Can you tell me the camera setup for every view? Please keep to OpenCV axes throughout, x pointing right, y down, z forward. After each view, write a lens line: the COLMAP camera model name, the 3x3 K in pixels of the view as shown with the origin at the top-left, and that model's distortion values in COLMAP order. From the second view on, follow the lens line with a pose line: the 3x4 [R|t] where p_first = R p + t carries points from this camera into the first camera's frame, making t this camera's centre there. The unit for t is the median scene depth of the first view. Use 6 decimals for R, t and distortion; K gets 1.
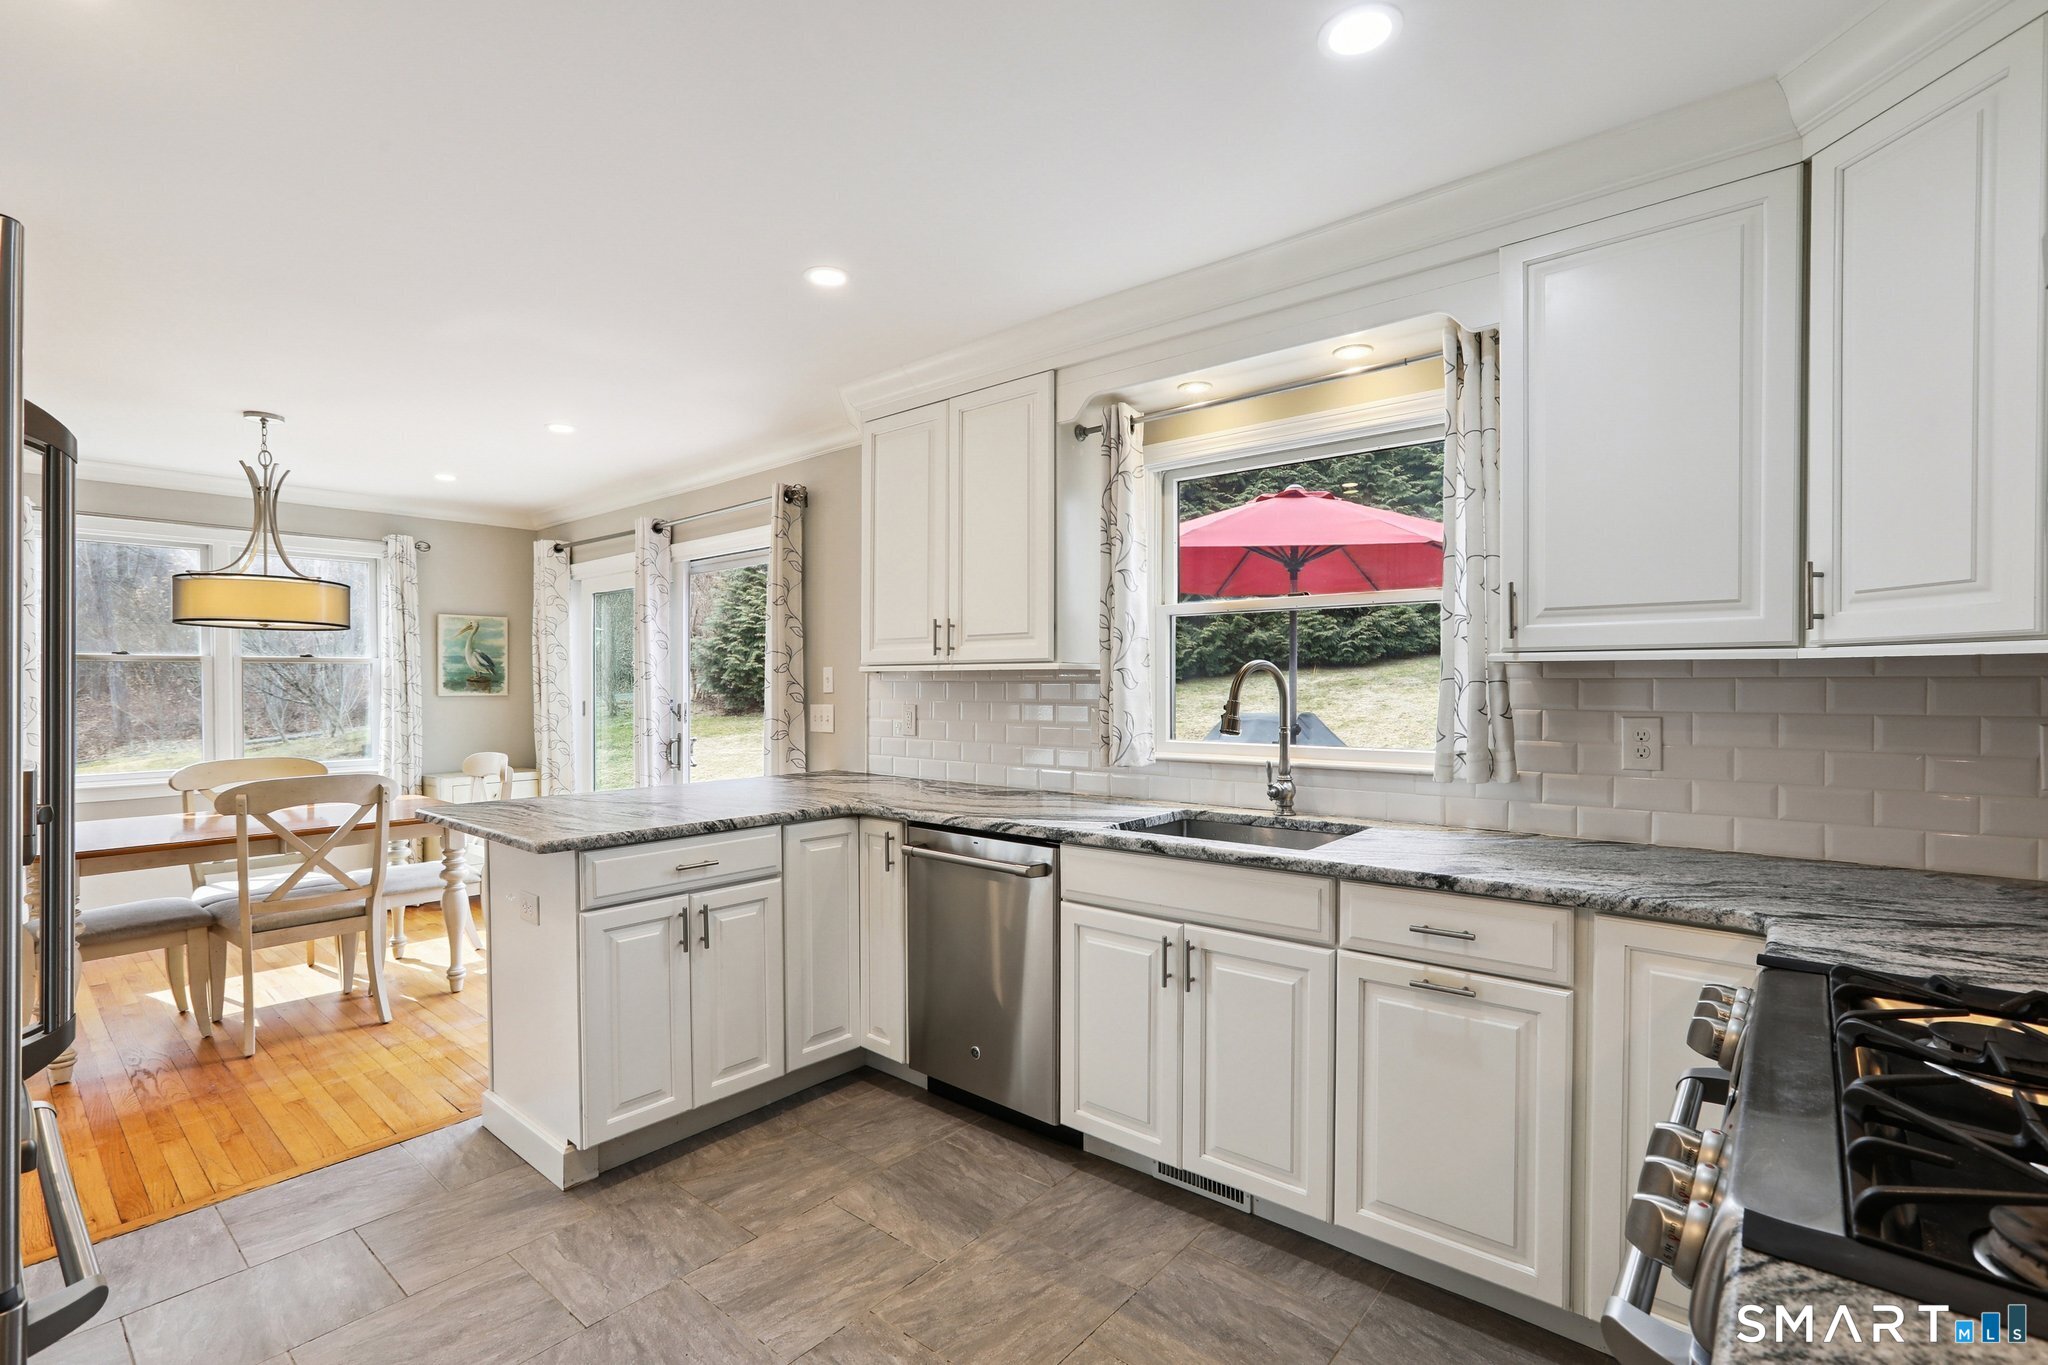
lens RADIAL K [[931.2, 0, 1019.6], [0, 931.2, 688.9], [0, 0, 1]] dist [-0.042355, 0.019709]
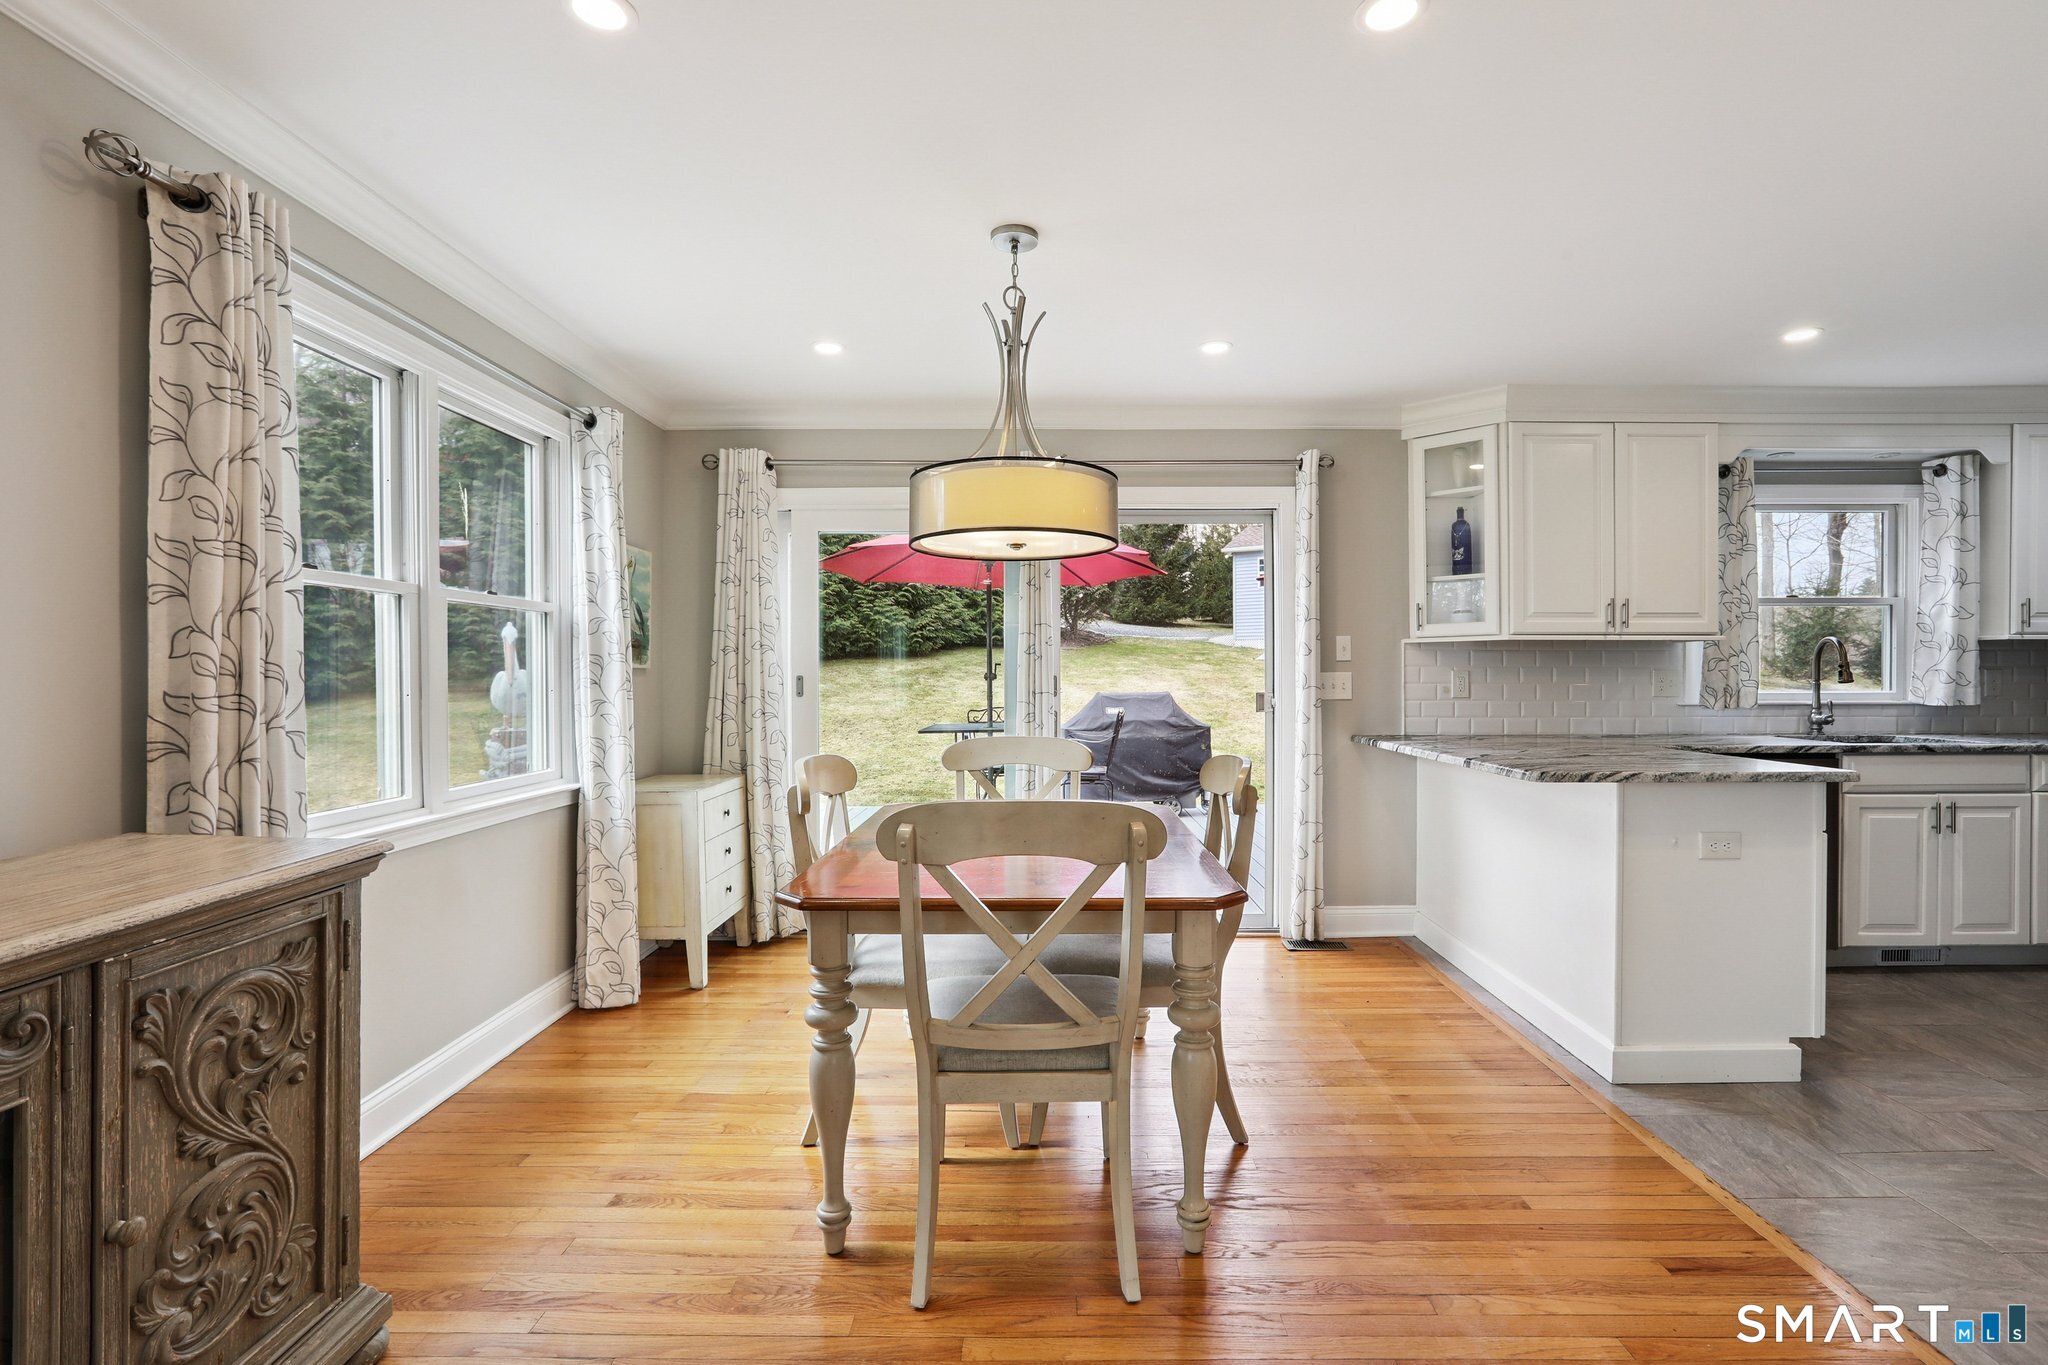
lens RADIAL K [[953.8, 0, 1045.9], [0, 953.8, 668.0], [0, 0, 1]] dist [-0.041732, 0.023284]
pose [[0.761372, 0.007152, 0.648276, -1.268995], [0.002840, 0.999893, -0.014367, 0.029075], [-0.648309, 0.012780, 0.761270, 0.457357]]
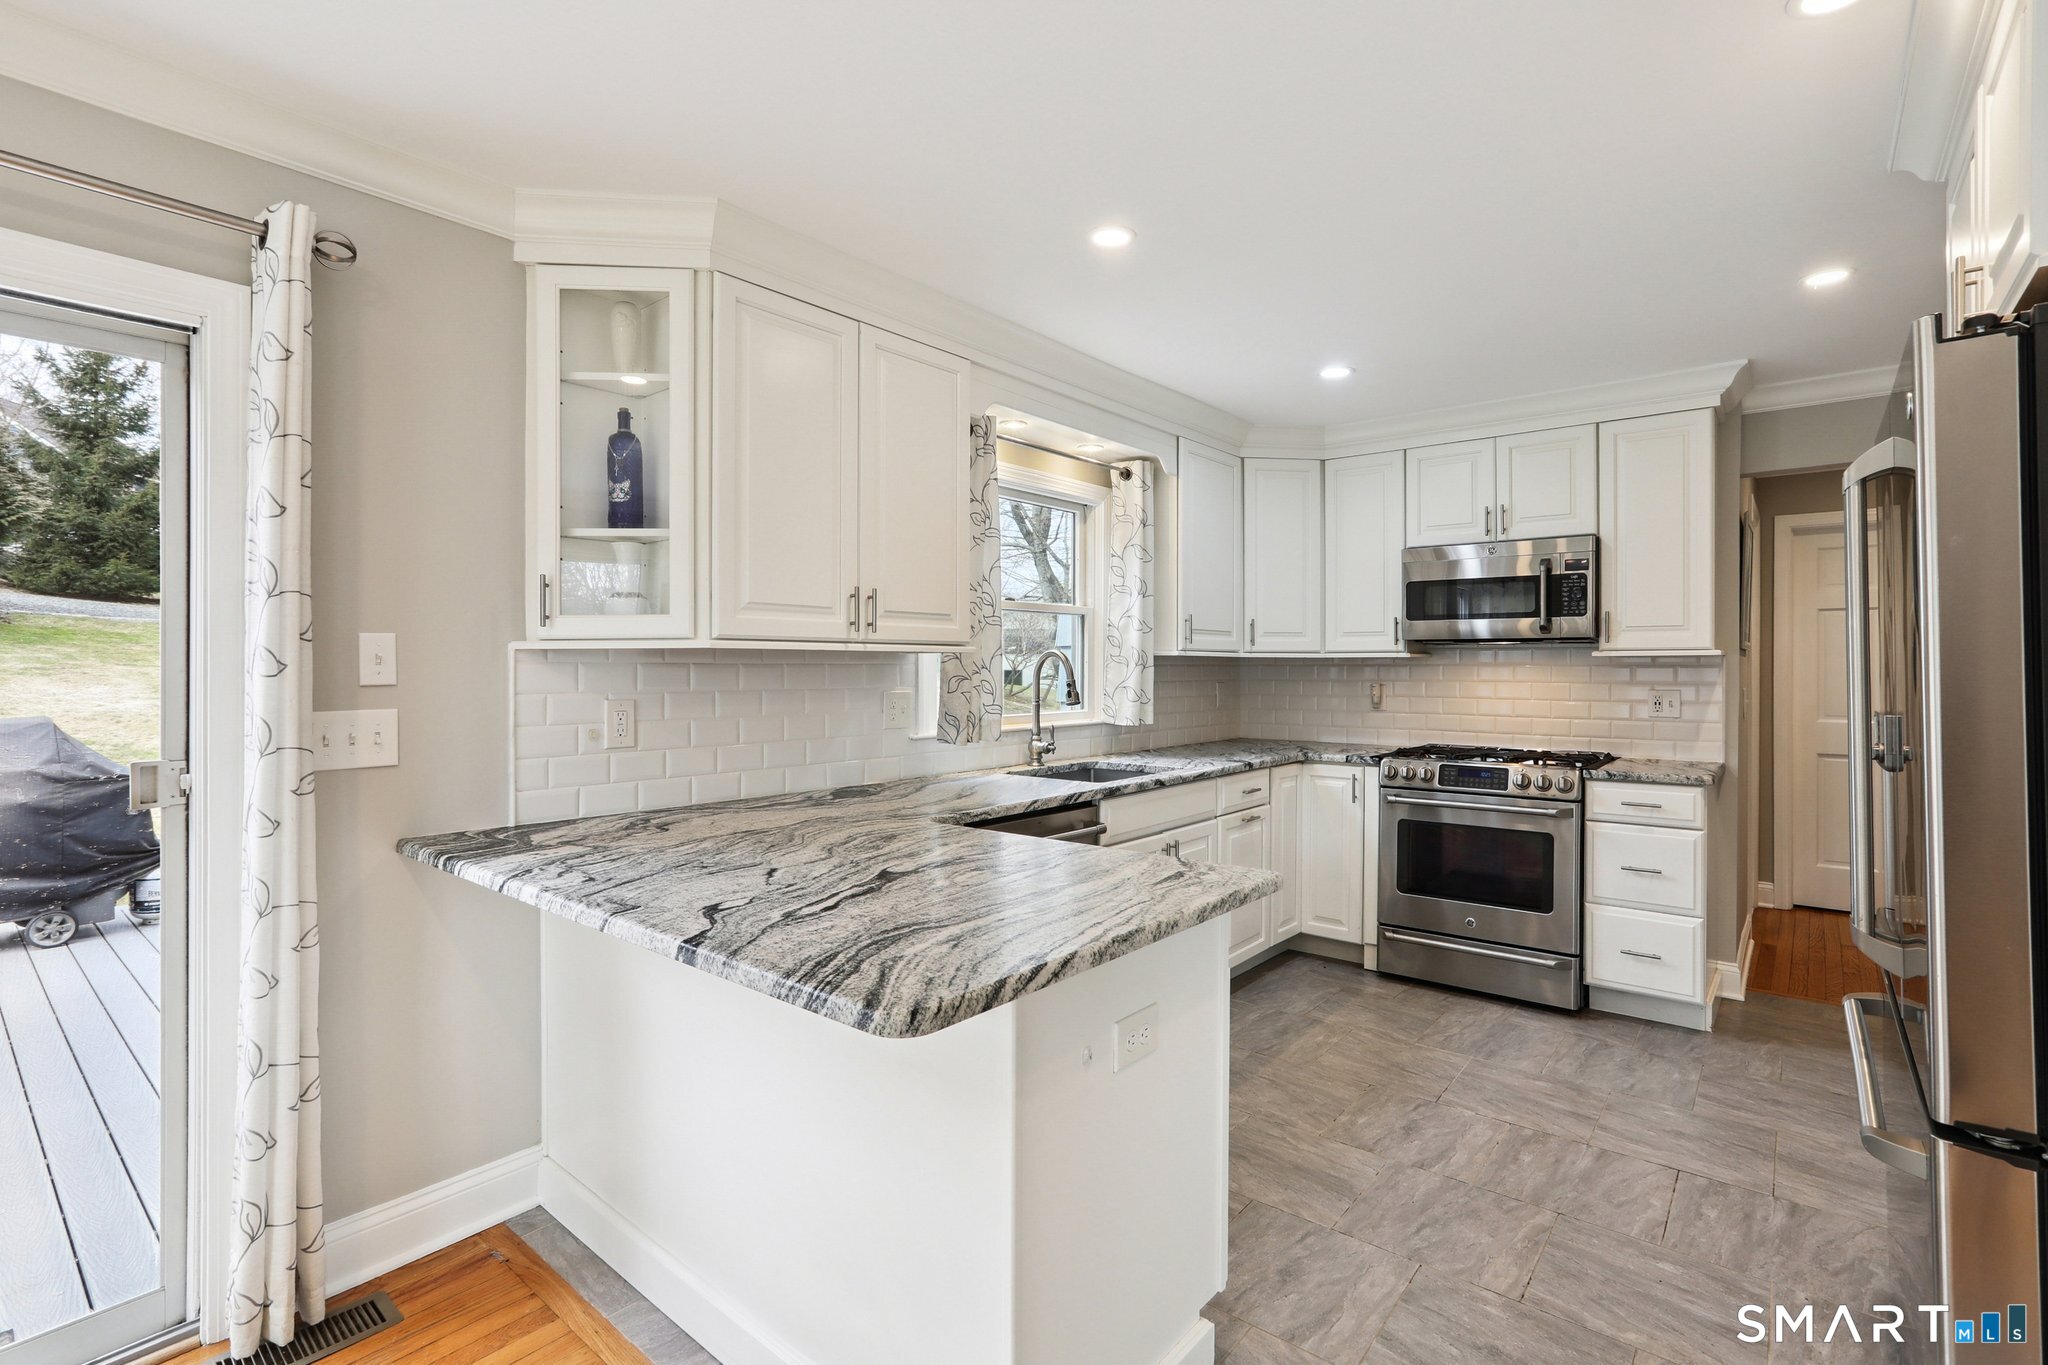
lens RADIAL K [[953.8, 0, 1045.9], [0, 953.8, 668.0], [0, 0, 1]] dist [-0.041732, 0.023284]
pose [[-0.019090, 0.002078, 0.999816, -0.788262], [0.007487, 0.999970, -0.001935, -0.001557], [-0.999790, 0.007449, -0.019105, 0.730393]]
